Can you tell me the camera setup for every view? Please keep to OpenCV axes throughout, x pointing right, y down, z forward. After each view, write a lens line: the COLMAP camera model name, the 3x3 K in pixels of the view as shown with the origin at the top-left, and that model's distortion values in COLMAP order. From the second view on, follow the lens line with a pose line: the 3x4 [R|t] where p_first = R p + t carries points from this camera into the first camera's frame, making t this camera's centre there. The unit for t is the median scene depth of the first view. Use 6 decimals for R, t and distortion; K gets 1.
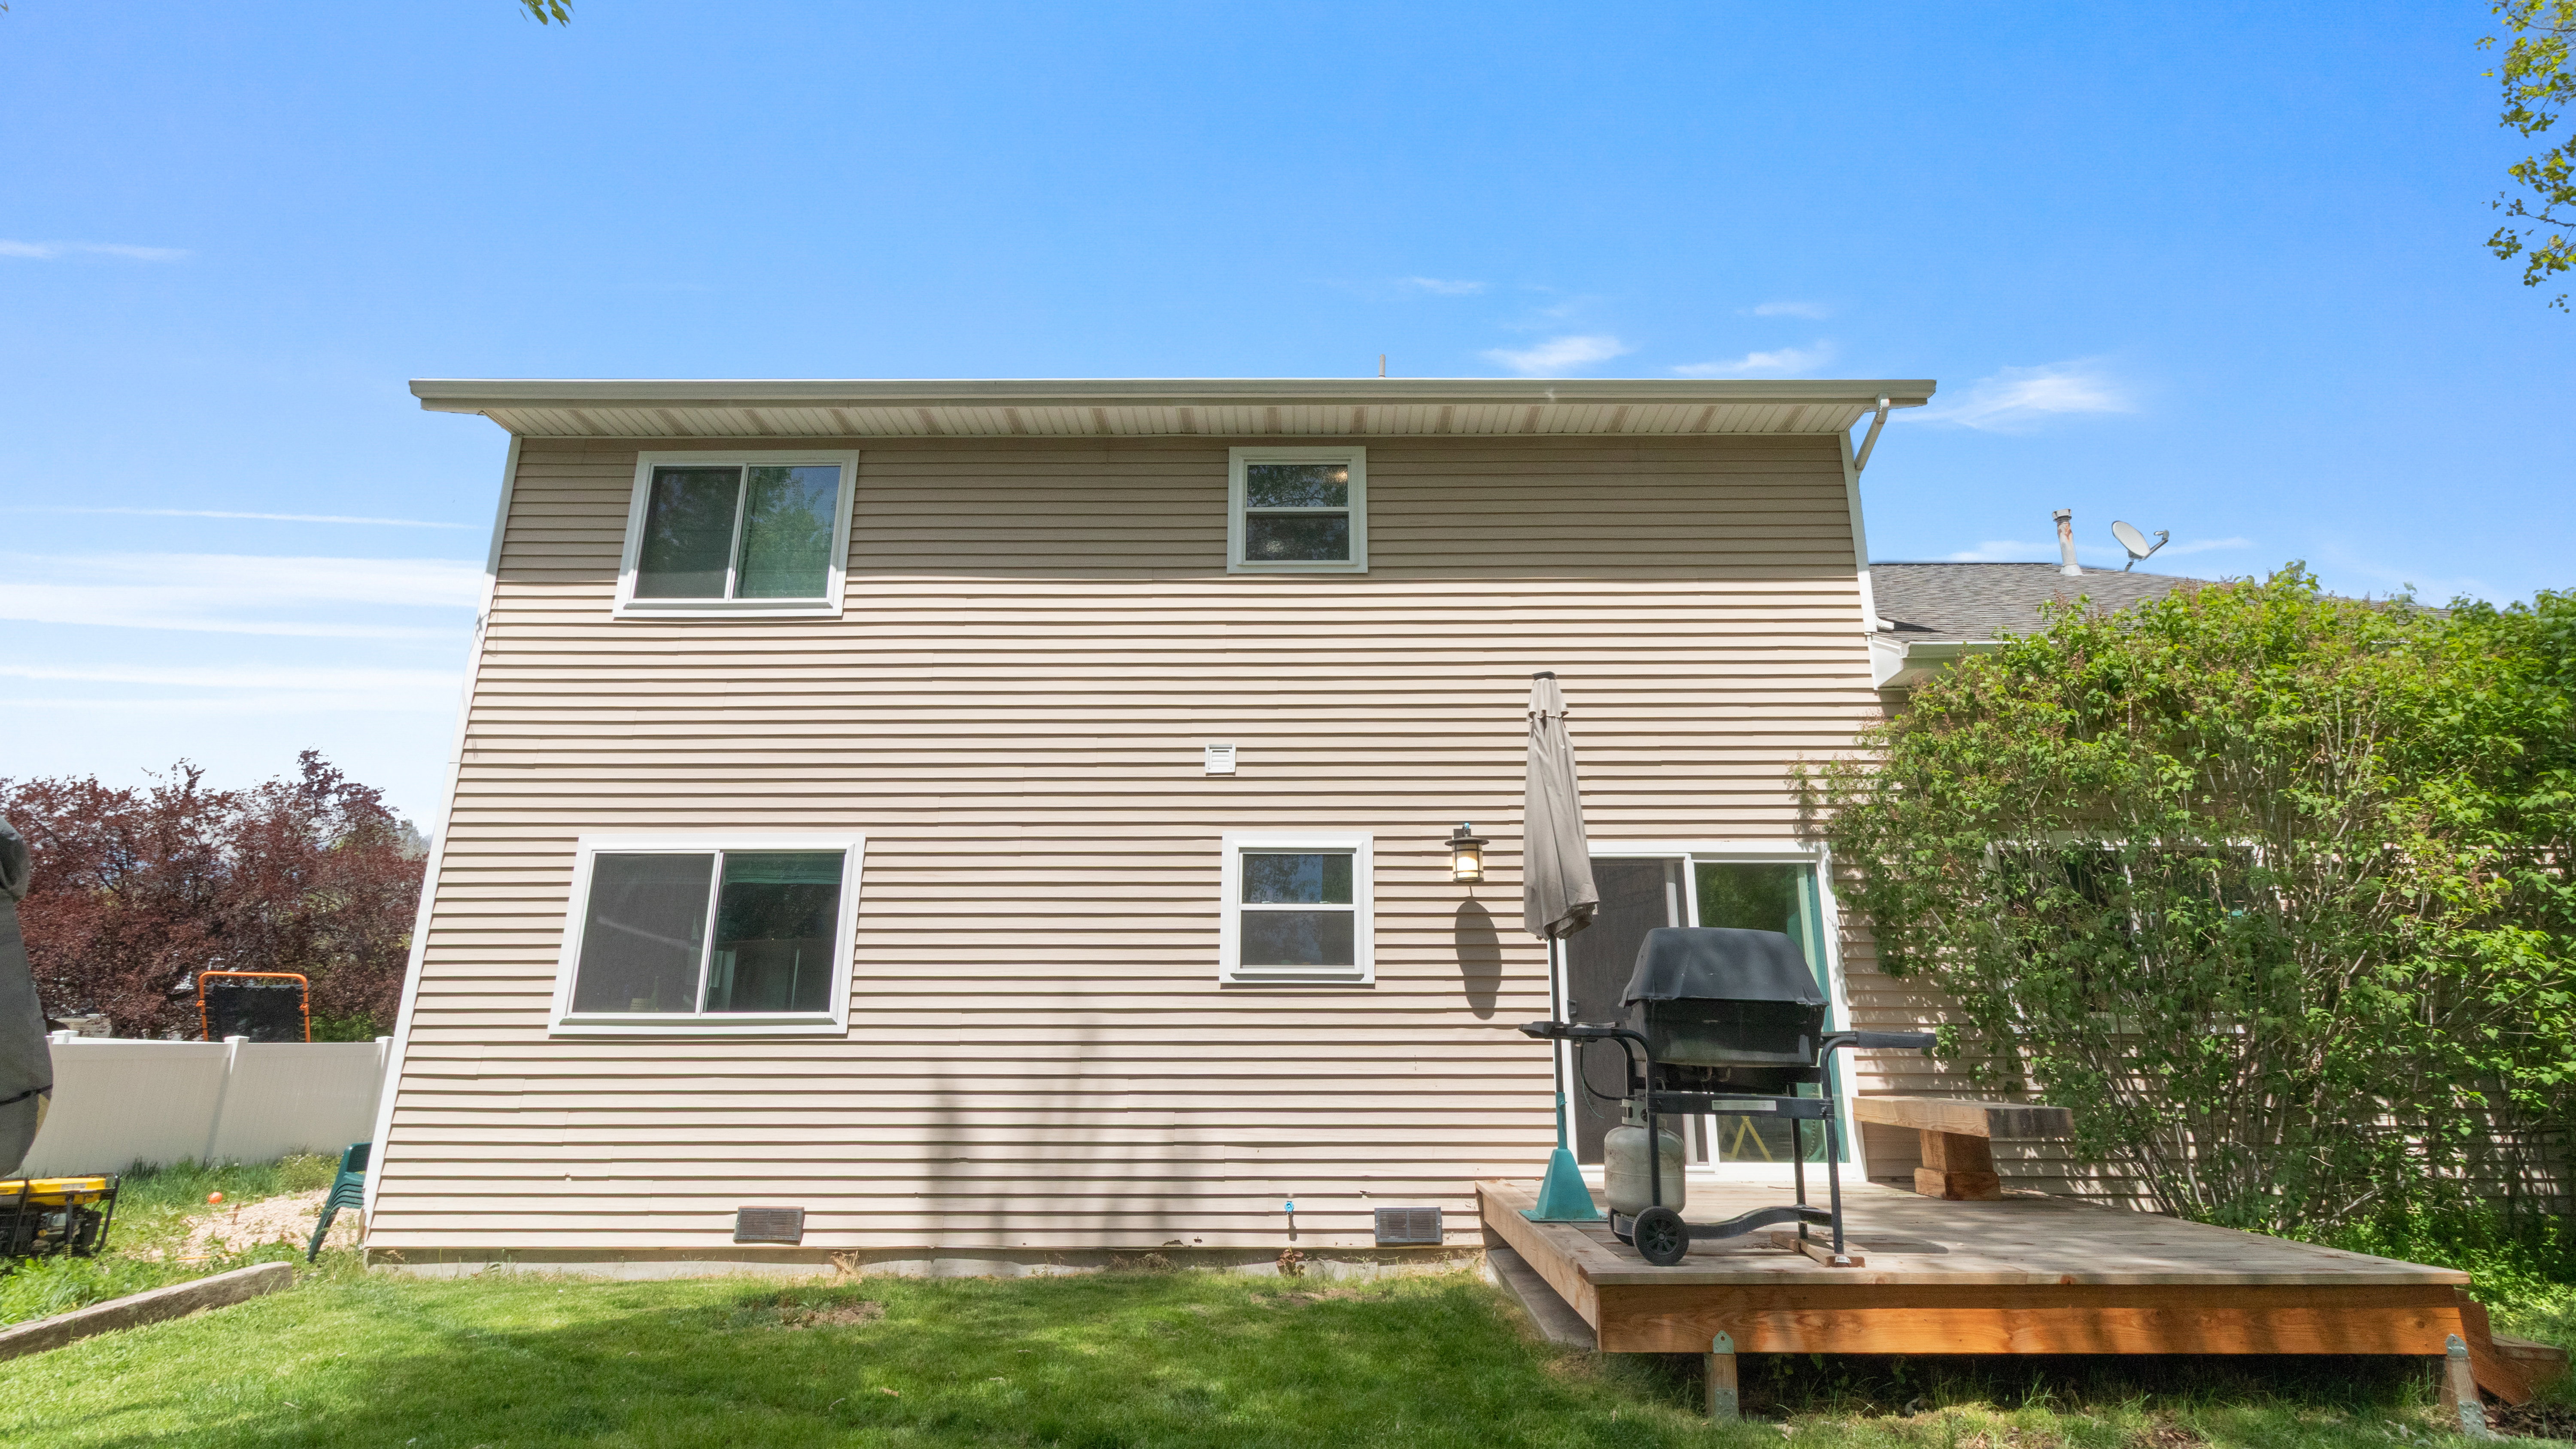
lens RADIAL K [[1217.3, 0, 1299.4], [0, 1217.3, 700.0], [0, 0, 1]] dist [0.001601, 0.000159]
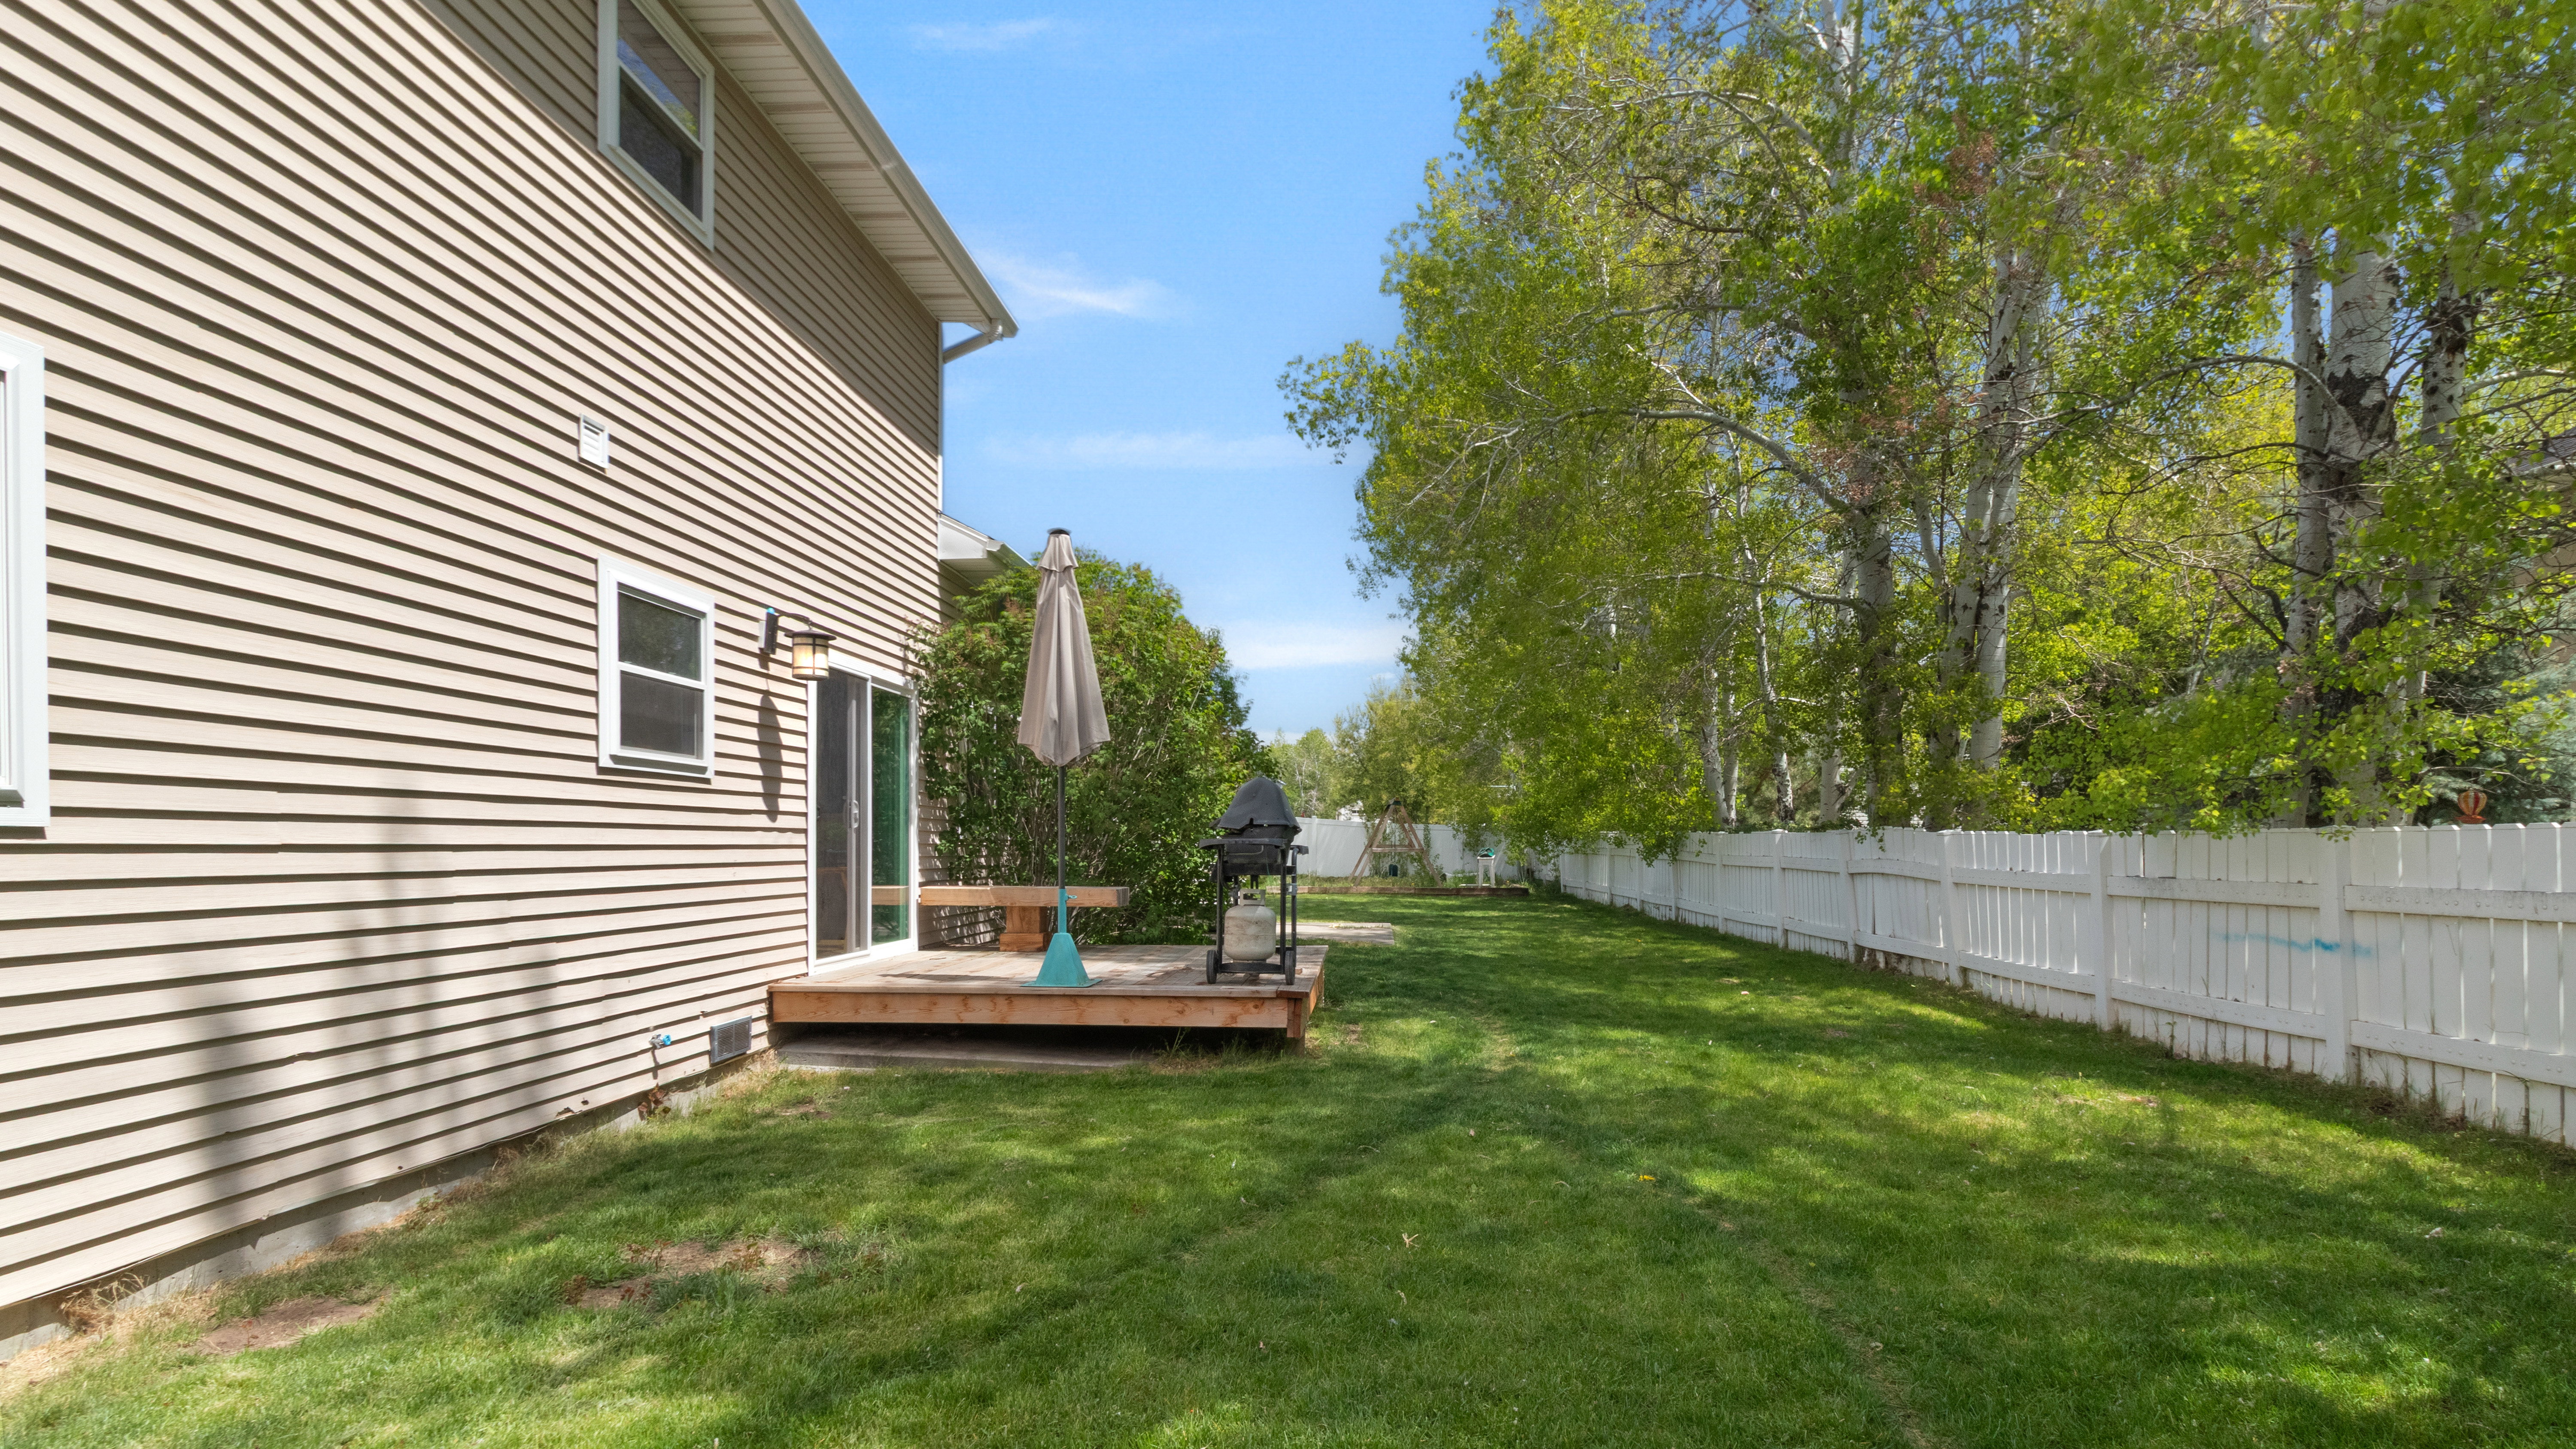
lens RADIAL K [[1217.3, 0, 1299.4], [0, 1217.3, 700.0], [0, 0, 1]] dist [0.001601, 0.000159]
pose [[0.063387, 0.120171, 0.990728, -0.757478], [-0.373498, 0.923437, -0.088112, 0.101392], [-0.925463, -0.364450, 0.103418, 0.541669]]
